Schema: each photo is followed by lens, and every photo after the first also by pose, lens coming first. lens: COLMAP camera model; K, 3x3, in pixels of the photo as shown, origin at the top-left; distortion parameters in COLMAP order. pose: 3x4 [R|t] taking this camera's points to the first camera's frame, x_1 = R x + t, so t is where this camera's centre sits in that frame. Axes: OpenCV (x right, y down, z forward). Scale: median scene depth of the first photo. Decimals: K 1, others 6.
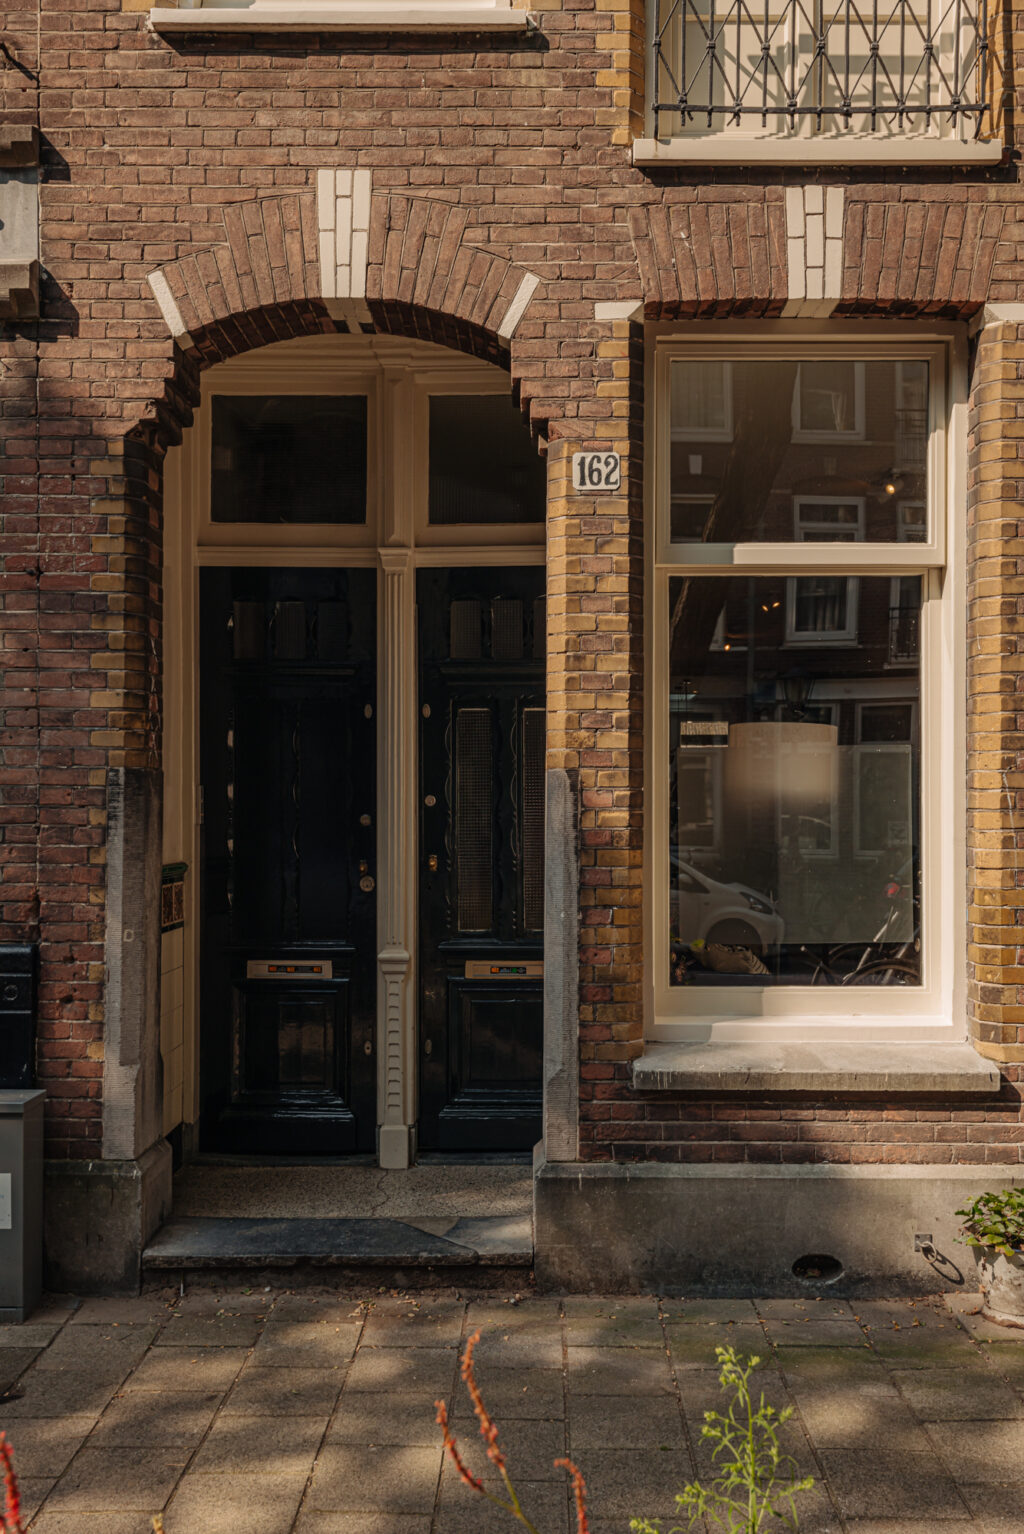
lens RADIAL K [[1329.6, 0, 512.2], [0, 1329.6, 772.8], [0, 0, 1]] dist [-0.006481, 0.008613]
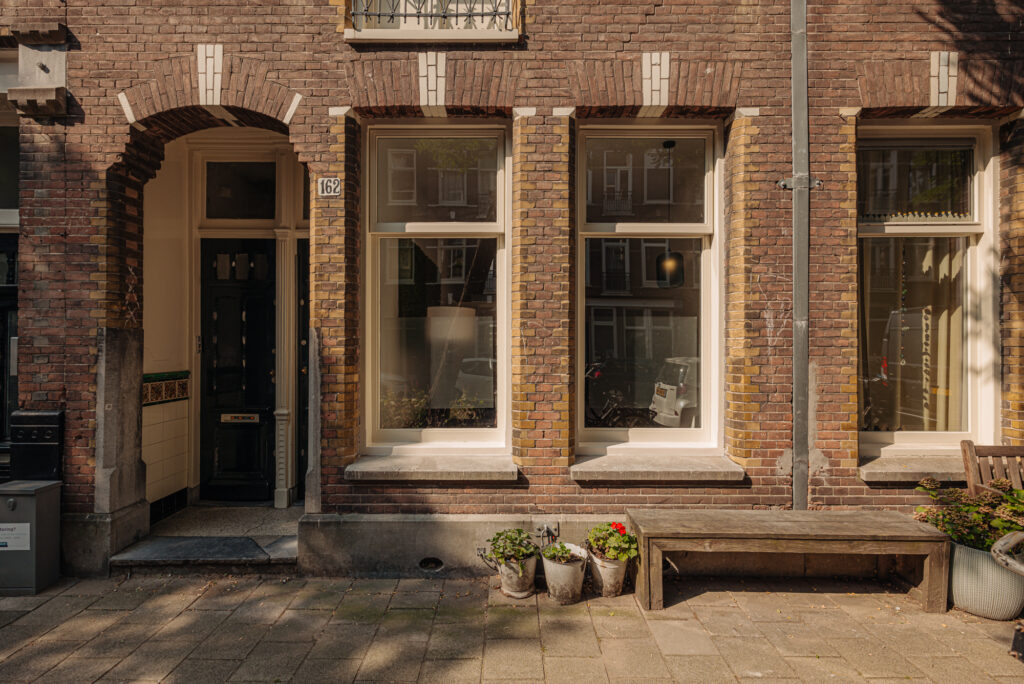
lens RADIAL K [[482.3, 0, 506.8], [0, 482.3, 331.3], [0, 0, 1]] dist [-0.003631, -0.001007]
pose [[0.999961, -0.001753, 0.008616, 0.338772], [0.001754, 0.999998, 0.000003, 0.003499], [-0.008616, 0.000012, 0.999963, 0.230540]]
